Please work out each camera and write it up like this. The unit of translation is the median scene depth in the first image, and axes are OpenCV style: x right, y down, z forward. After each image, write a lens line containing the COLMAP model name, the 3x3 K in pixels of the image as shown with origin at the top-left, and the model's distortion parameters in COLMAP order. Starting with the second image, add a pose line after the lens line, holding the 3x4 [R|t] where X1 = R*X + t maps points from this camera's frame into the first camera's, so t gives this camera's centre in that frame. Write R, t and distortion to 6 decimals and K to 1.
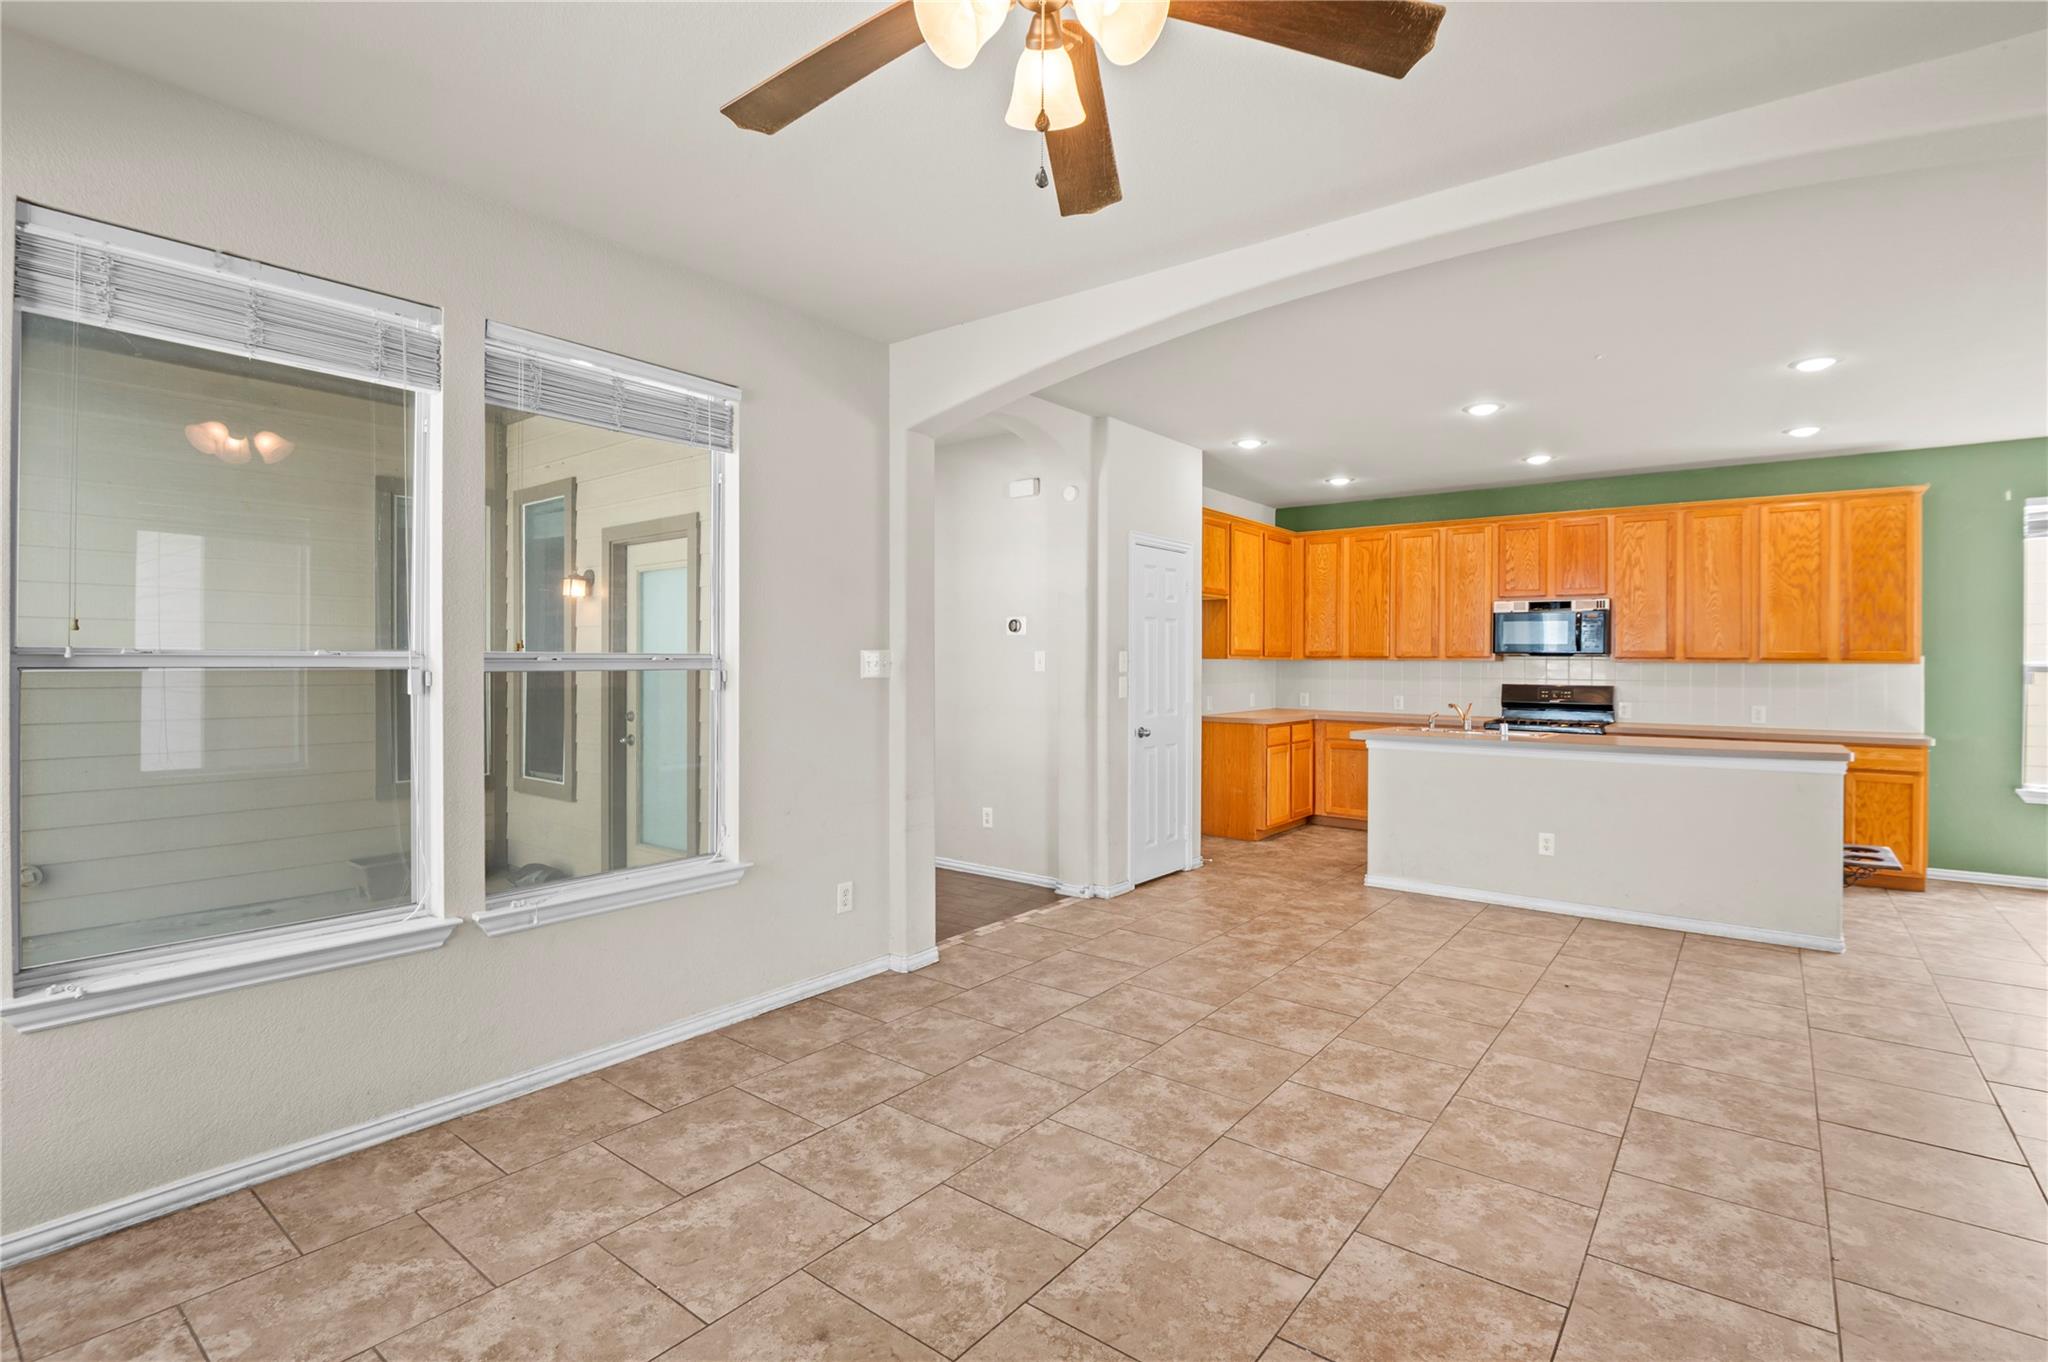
lens RADIAL K [[949.2, 0, 1027.3], [0, 949.2, 656.0], [0, 0, 1]] dist [-0.011790, -0.005878]
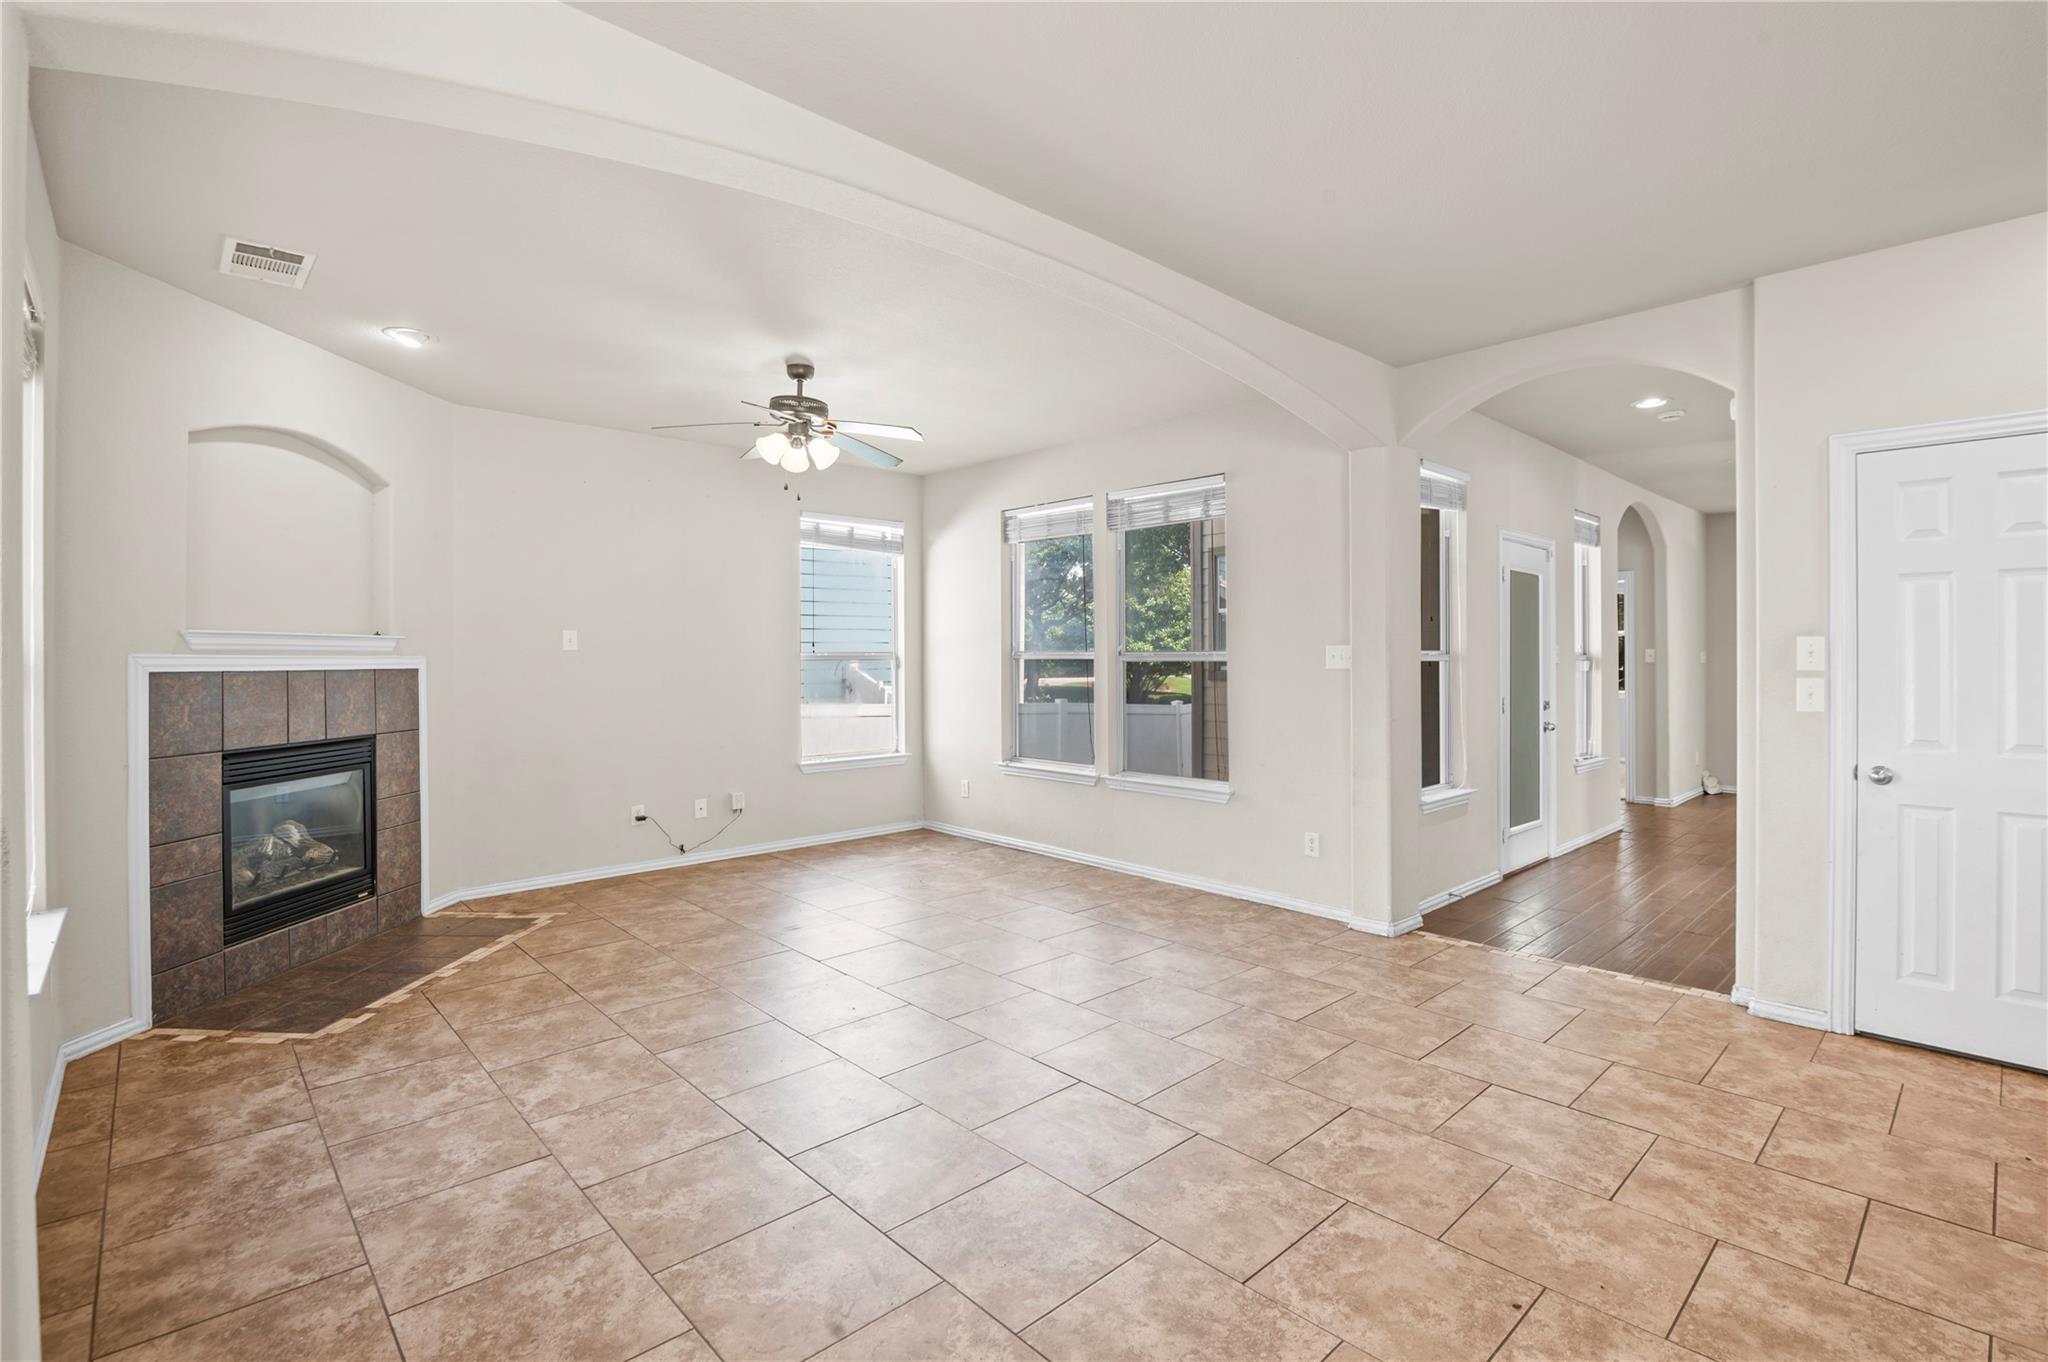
lens RADIAL K [[949.2, 0, 1035.3], [0, 949.2, 658.2], [0, 0, 1]] dist [-0.011790, -0.005878]
pose [[-0.147059, -0.001082, -0.989127, 0.802090], [0.007053, 0.999973, -0.002142, 0.007099], [0.989103, -0.007291, -0.147047, 0.605149]]
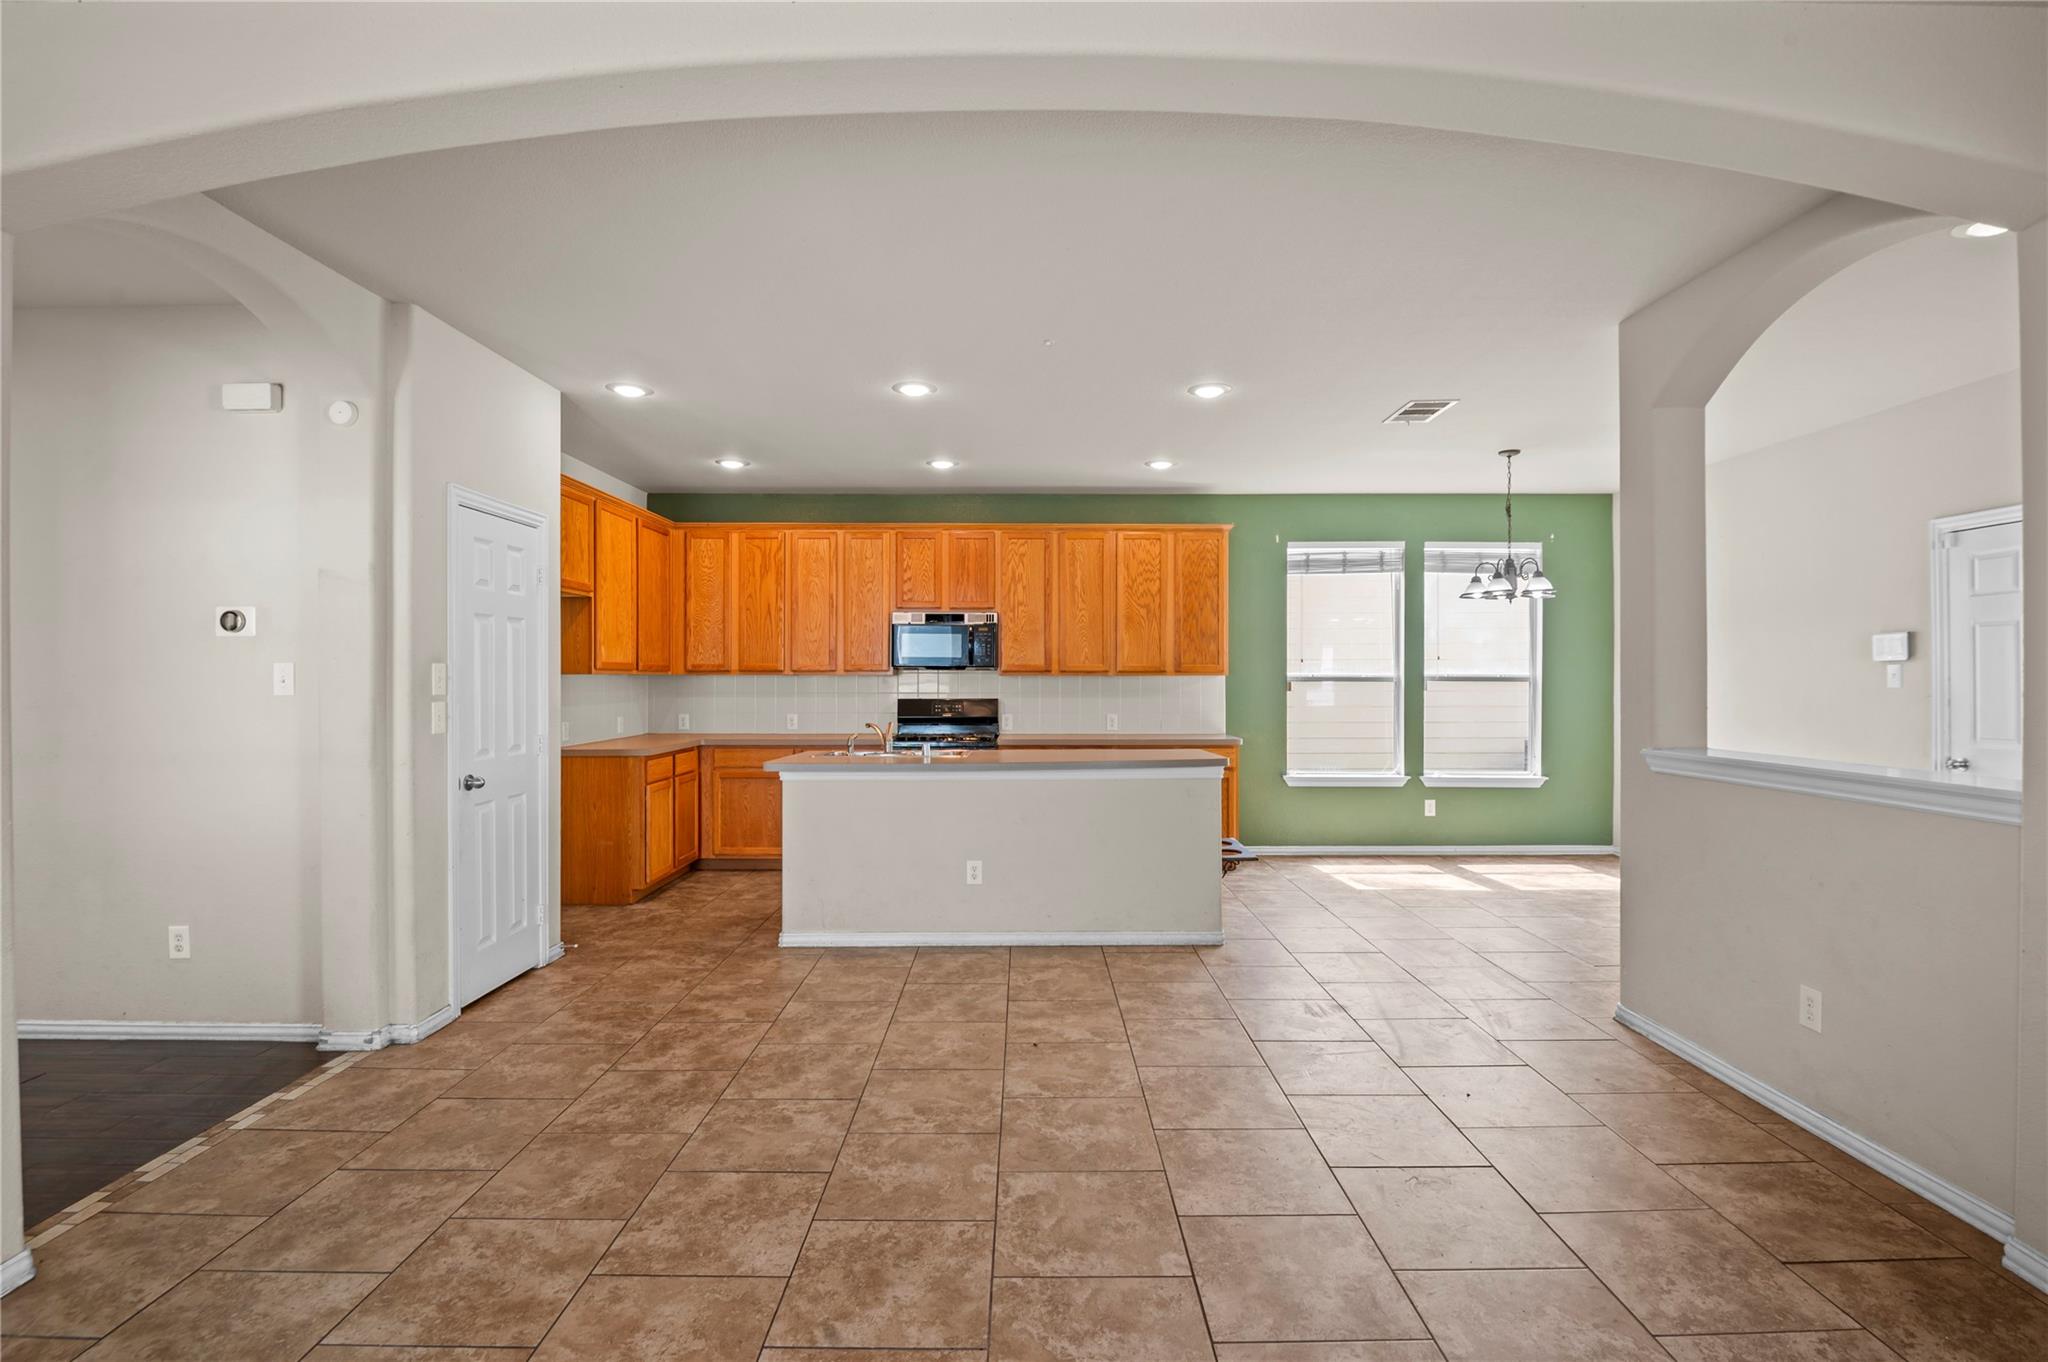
lens RADIAL K [[949.2, 0, 1026.7], [0, 949.2, 671.6], [0, 0, 1]] dist [-0.011790, -0.005878]
pose [[0.786111, -0.003275, 0.618076, 0.016102], [0.002574, 0.999995, 0.002026, 0.000517], [-0.618080, -0.000002, 0.786116, 0.228930]]
